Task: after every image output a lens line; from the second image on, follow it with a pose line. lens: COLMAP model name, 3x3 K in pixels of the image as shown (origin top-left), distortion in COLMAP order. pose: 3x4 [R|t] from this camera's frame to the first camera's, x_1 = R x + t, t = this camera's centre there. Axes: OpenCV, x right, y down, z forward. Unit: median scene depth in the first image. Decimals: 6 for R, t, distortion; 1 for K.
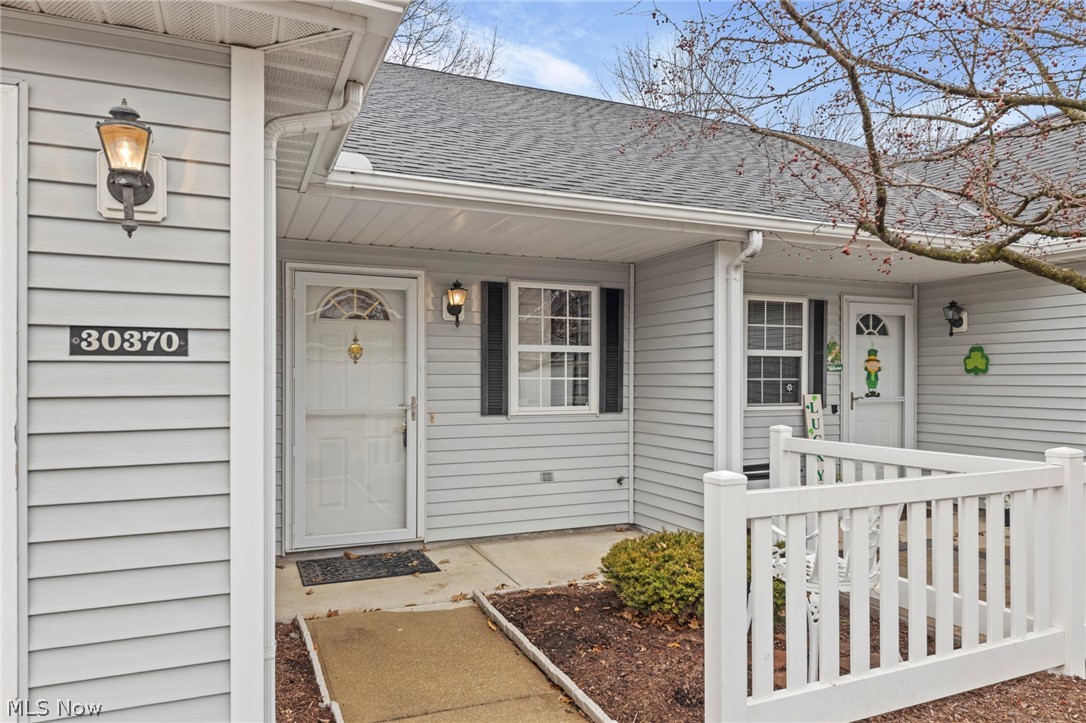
lens RADIAL K [[714.2, 0, 545.3], [0, 714.2, 364.7], [0, 0, 1]] dist [-0.002462, 0.000386]
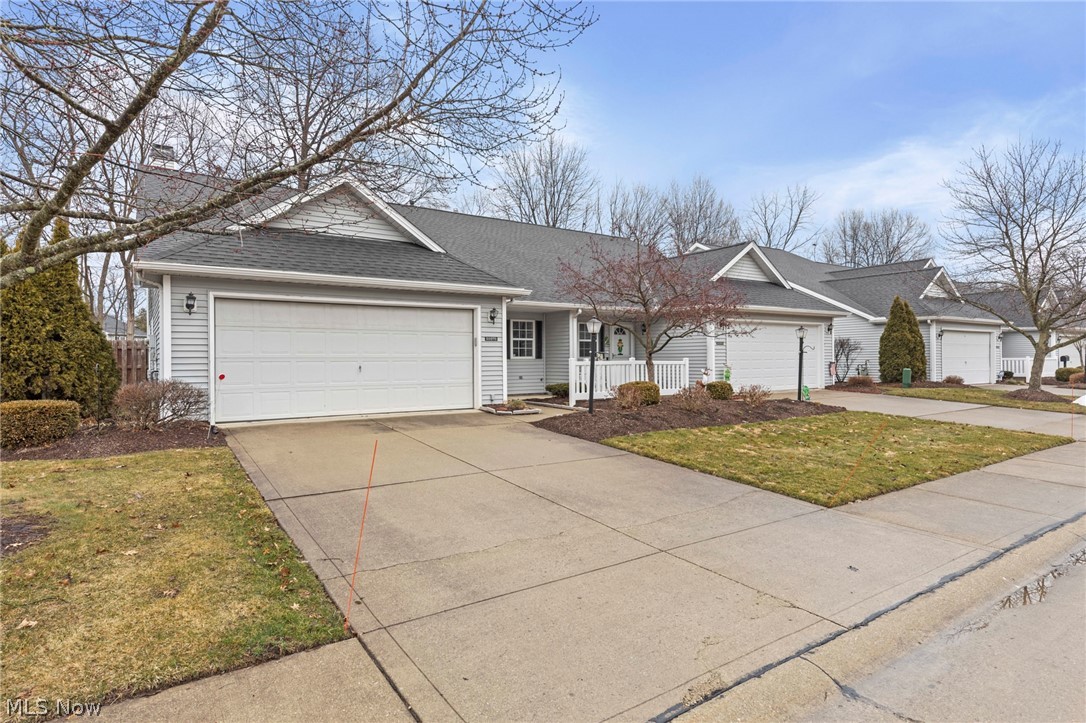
lens RADIAL K [[600.1, 0, 544.0], [0, 600.1, 359.6], [0, 0, 1]] dist [0.001660, -0.000118]
pose [[0.981745, -0.009521, 0.189962, -0.413194], [0.007140, 0.999887, 0.013213, 0.035259], [-0.190067, -0.011615, 0.981702, -1.732040]]
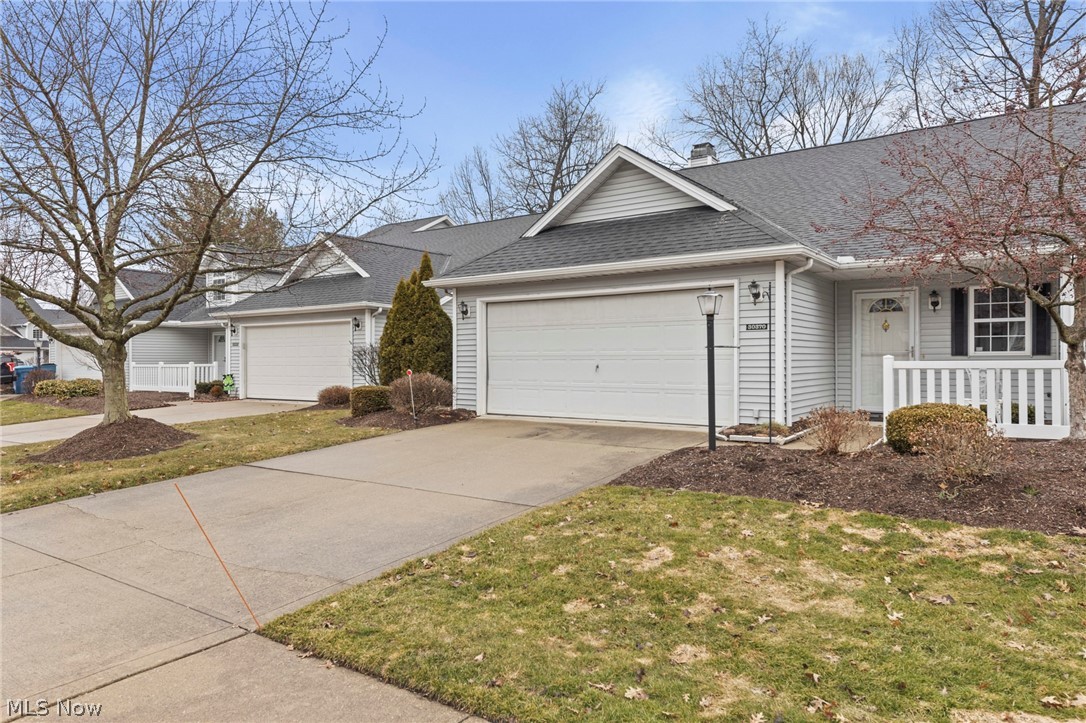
lens RADIAL K [[714.2, 0, 544.2], [0, 714.2, 359.8], [0, 0, 1]] dist [-0.002462, 0.000386]
pose [[0.508615, -0.002665, -0.860990, 0.980317], [0.018779, 0.999792, 0.007998, 0.042584], [0.860789, -0.020236, 0.508559, -0.931469]]
